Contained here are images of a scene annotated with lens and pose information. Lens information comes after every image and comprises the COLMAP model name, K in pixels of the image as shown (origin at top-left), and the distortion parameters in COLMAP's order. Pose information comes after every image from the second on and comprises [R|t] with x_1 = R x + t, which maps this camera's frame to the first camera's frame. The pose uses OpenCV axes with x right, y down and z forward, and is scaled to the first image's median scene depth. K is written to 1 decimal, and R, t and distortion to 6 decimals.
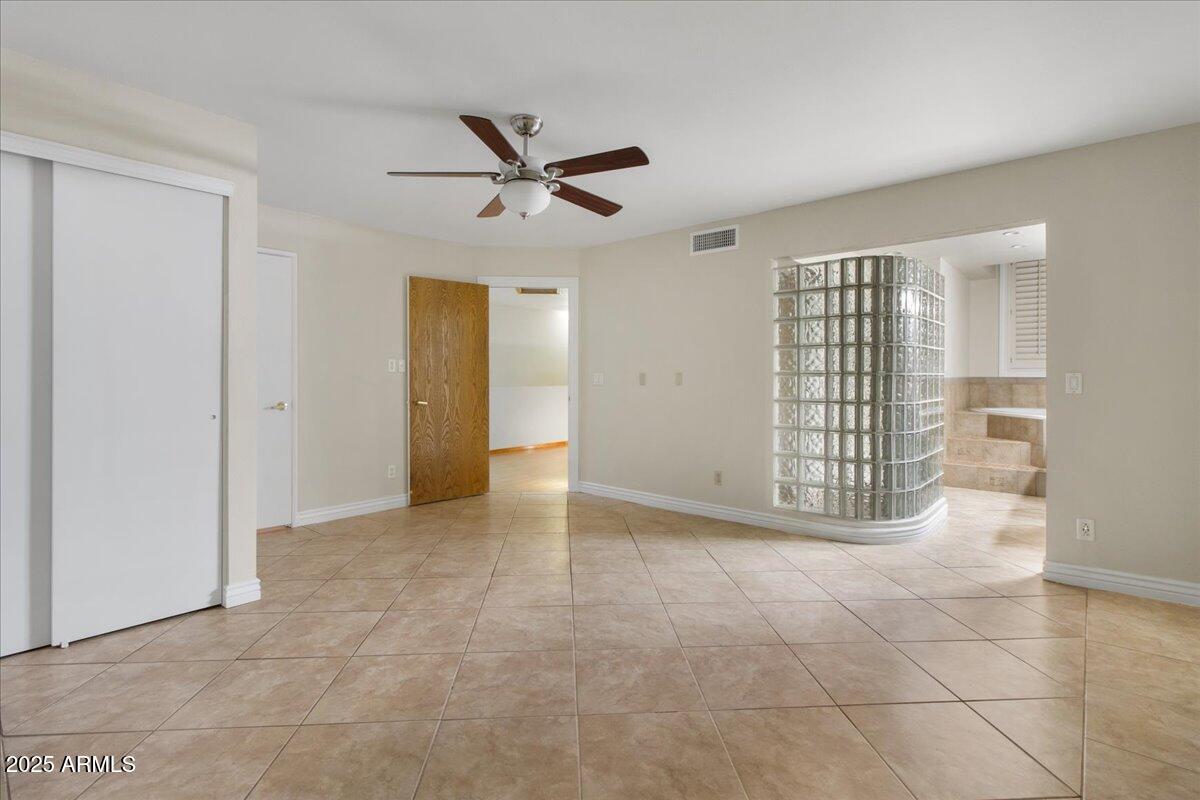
lens RADIAL K [[567.8, 0, 606.4], [0, 567.8, 391.2], [0, 0, 1]] dist [-0.005832, -0.001086]
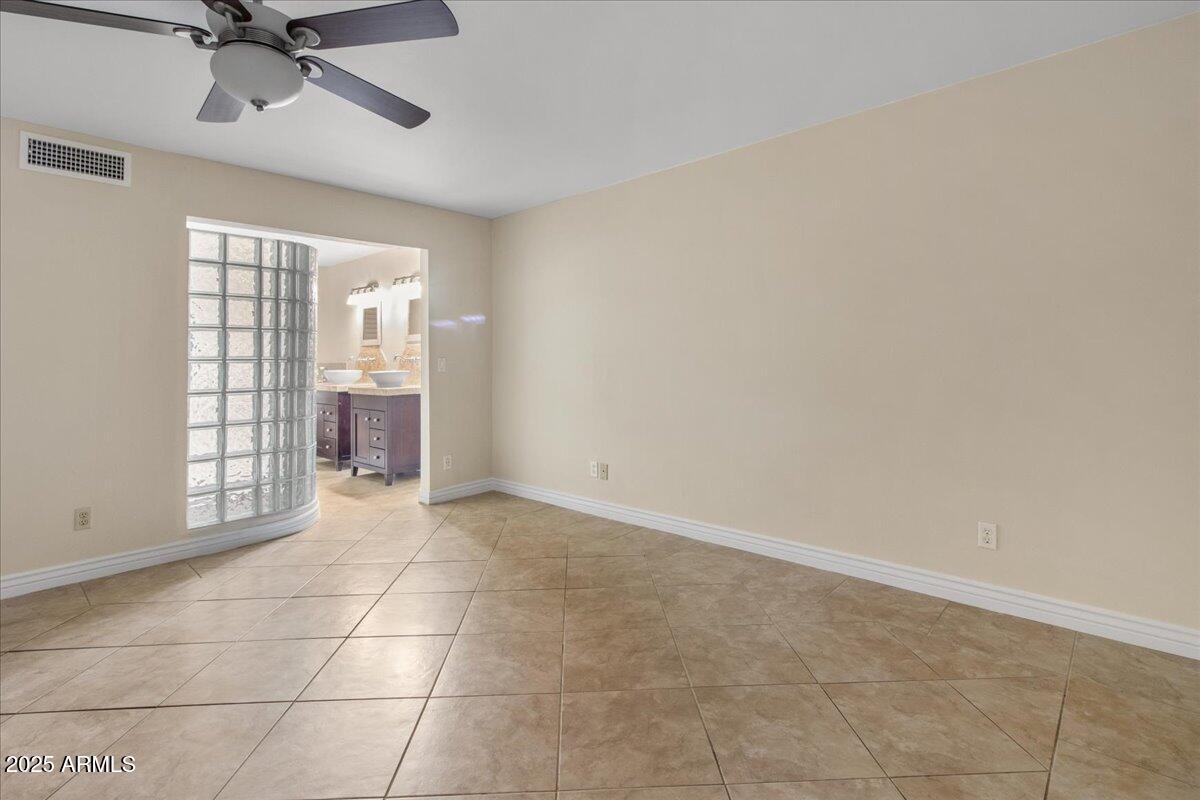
lens RADIAL K [[567.8, 0, 612.7], [0, 567.8, 358.0], [0, 0, 1]] dist [-0.005832, -0.001086]
pose [[0.019170, -0.002183, 0.999814, -0.352590], [0.039211, 0.999230, 0.001430, -0.008646], [-0.999047, 0.039176, 0.019241, 0.286637]]
